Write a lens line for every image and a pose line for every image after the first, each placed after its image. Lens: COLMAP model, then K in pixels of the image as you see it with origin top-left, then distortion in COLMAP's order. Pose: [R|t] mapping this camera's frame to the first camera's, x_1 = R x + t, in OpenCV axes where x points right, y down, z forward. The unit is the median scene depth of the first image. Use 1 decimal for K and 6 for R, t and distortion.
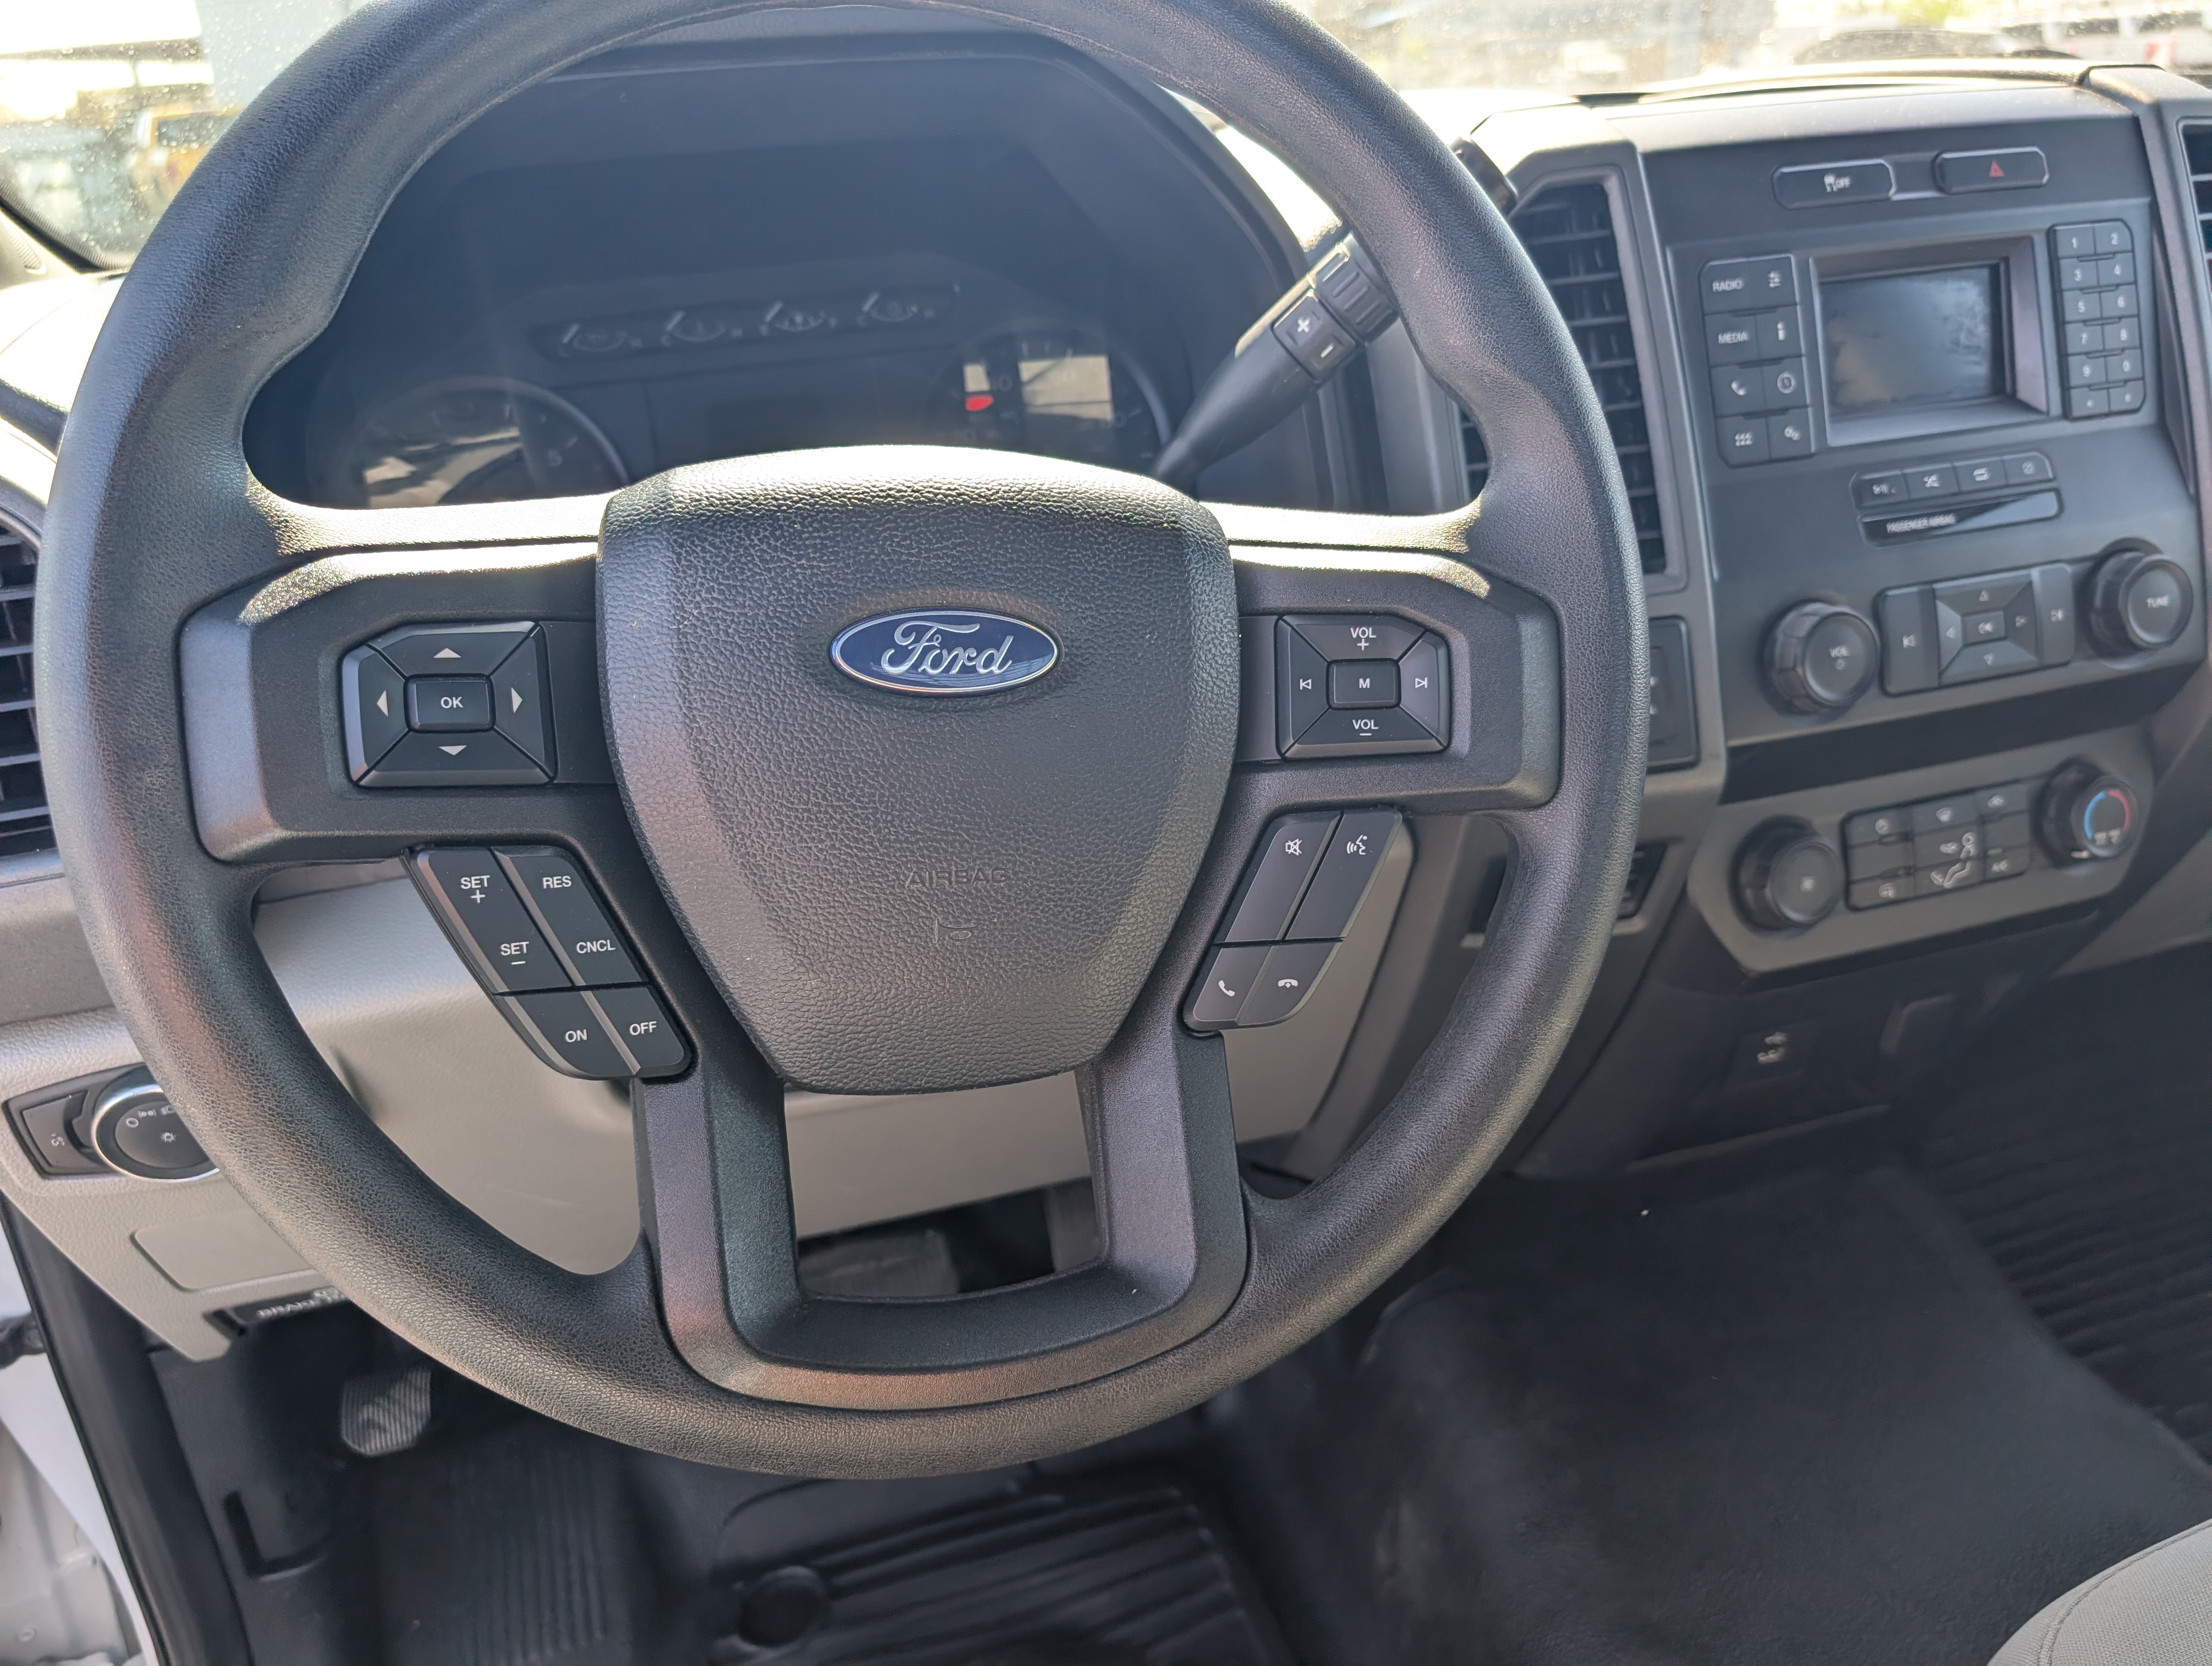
lens RADIAL K [[1584.7, 0, 1106.0], [0, 1584.7, 833.0], [0, 0, 1]] dist [-0.000656, 0.007973]
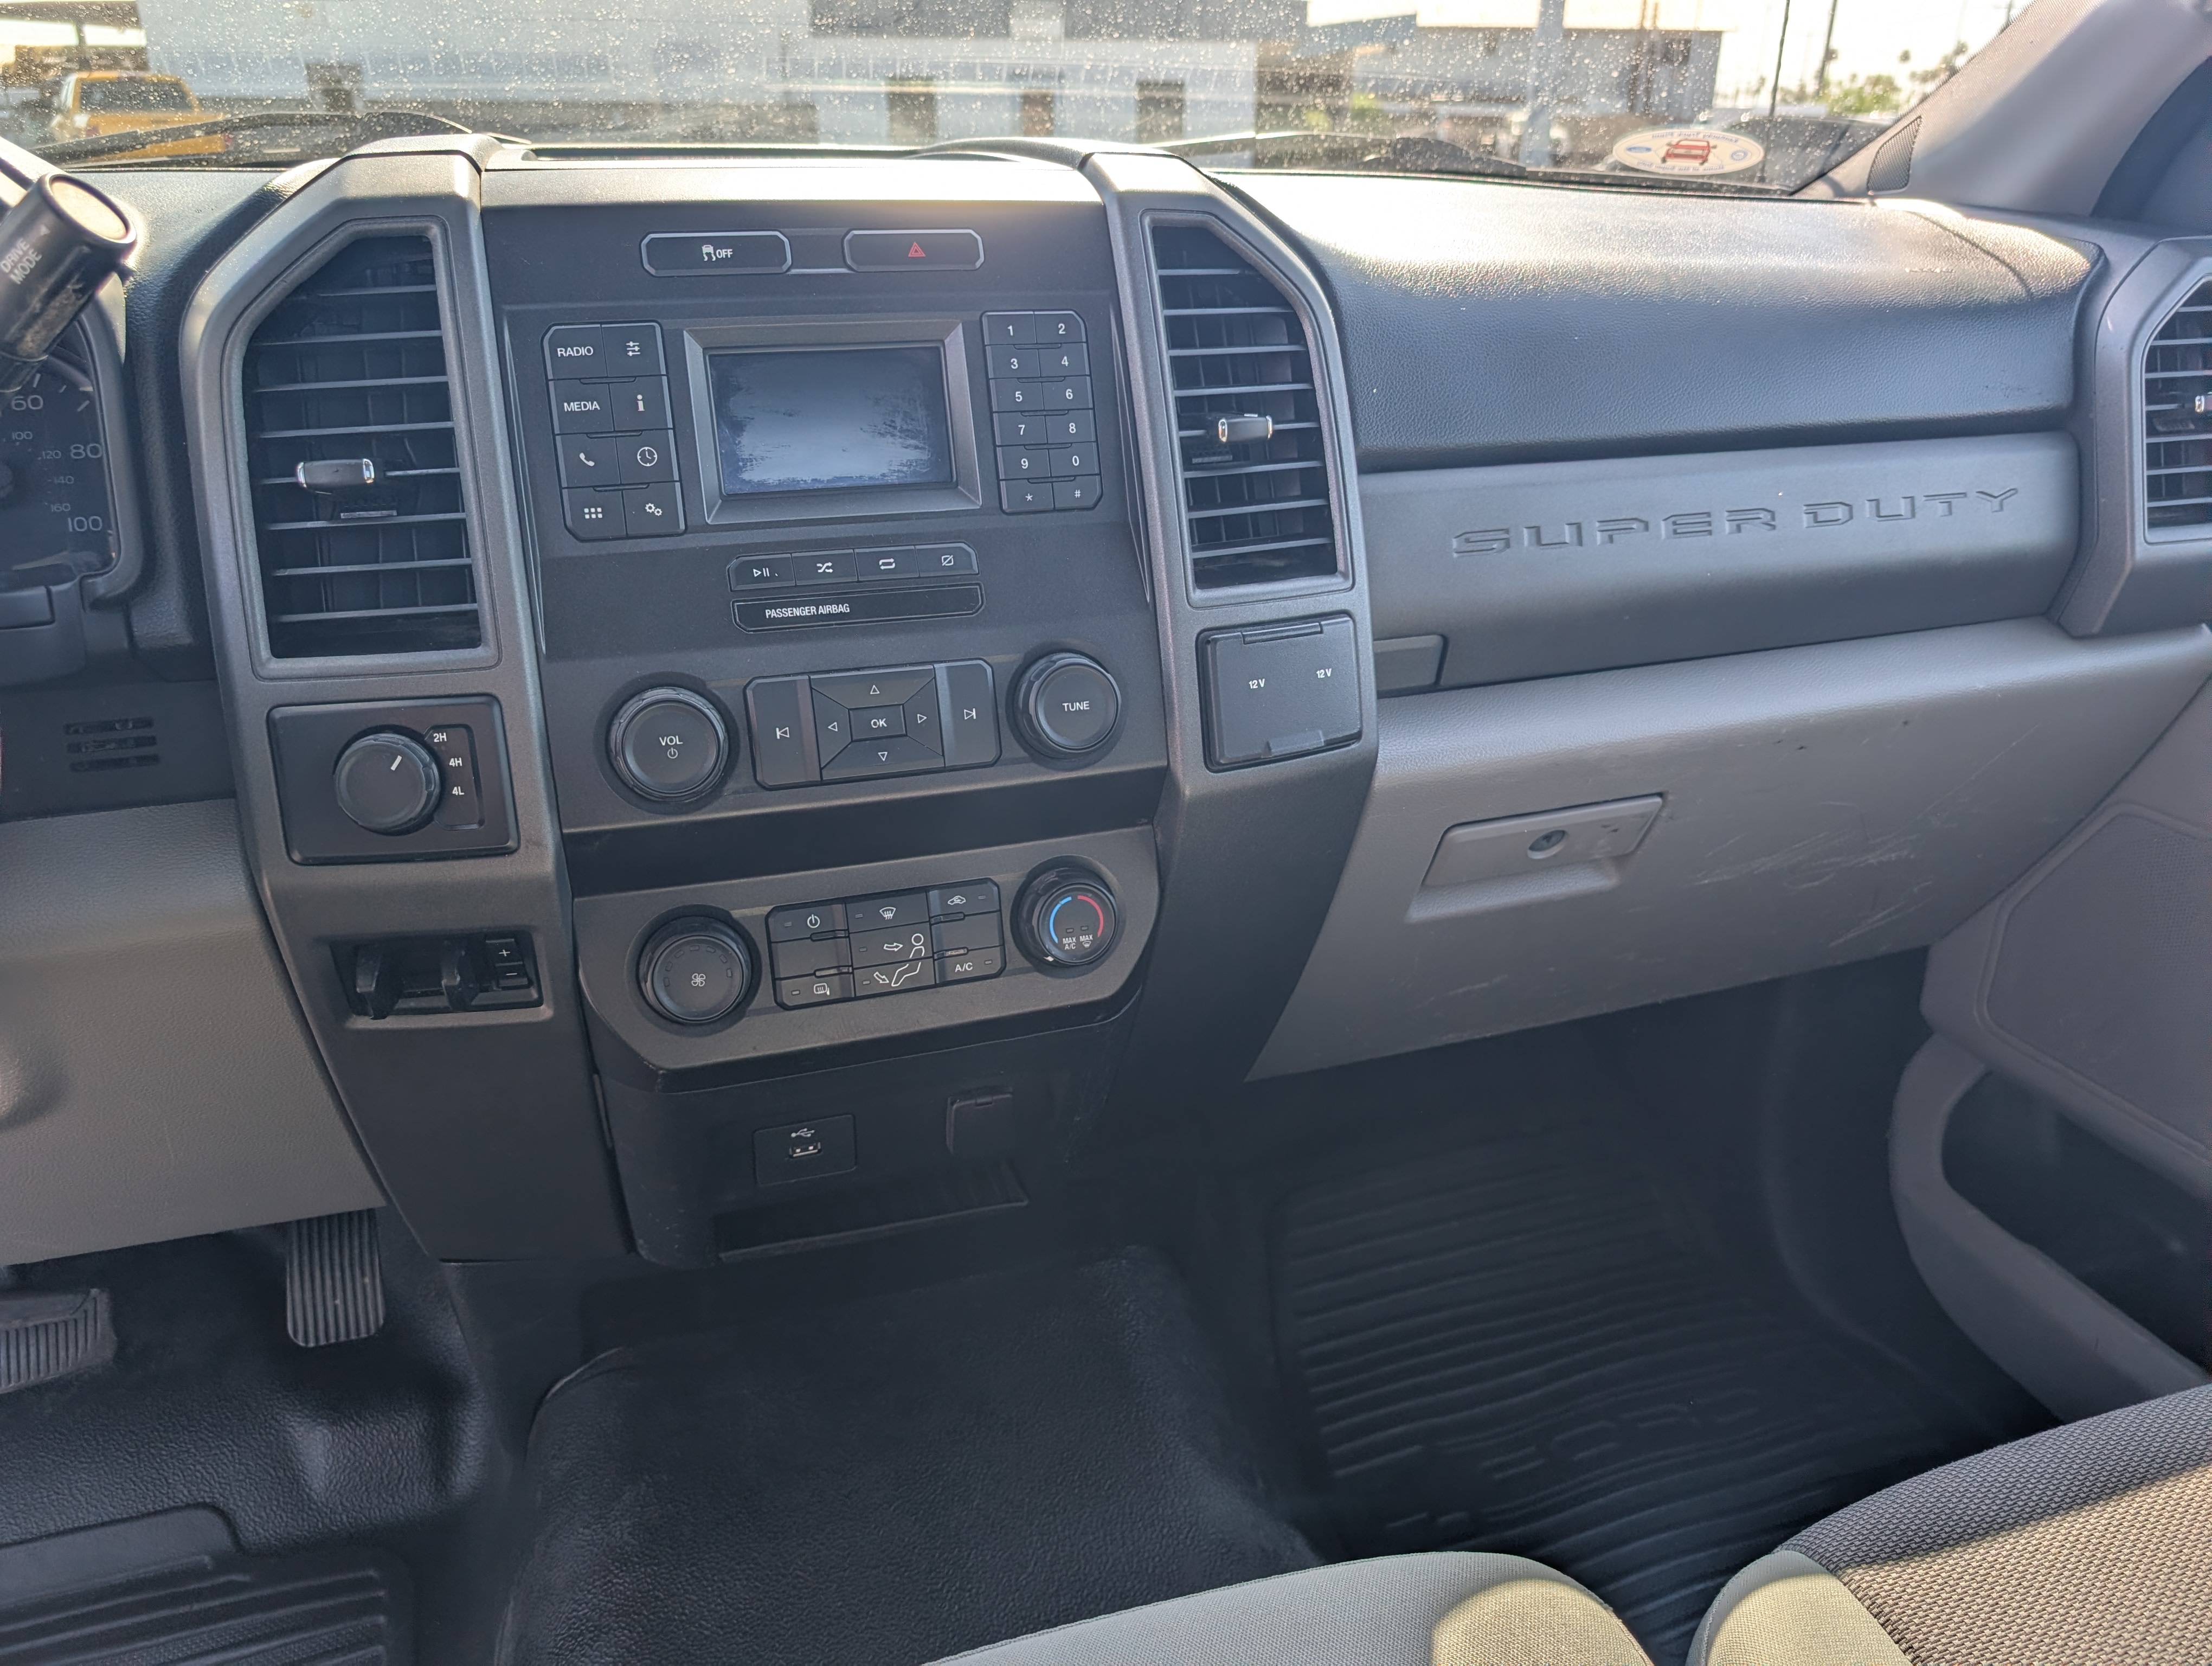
lens RADIAL K [[1584.7, 0, 1106.0], [0, 1584.7, 833.0], [0, 0, 1]] dist [-0.000656, 0.007973]
pose [[0.997840, 0.049762, 0.042876, 0.627014], [-0.049078, 0.998652, -0.016869, -0.050722], [-0.043658, 0.014729, 0.998938, 0.033039]]
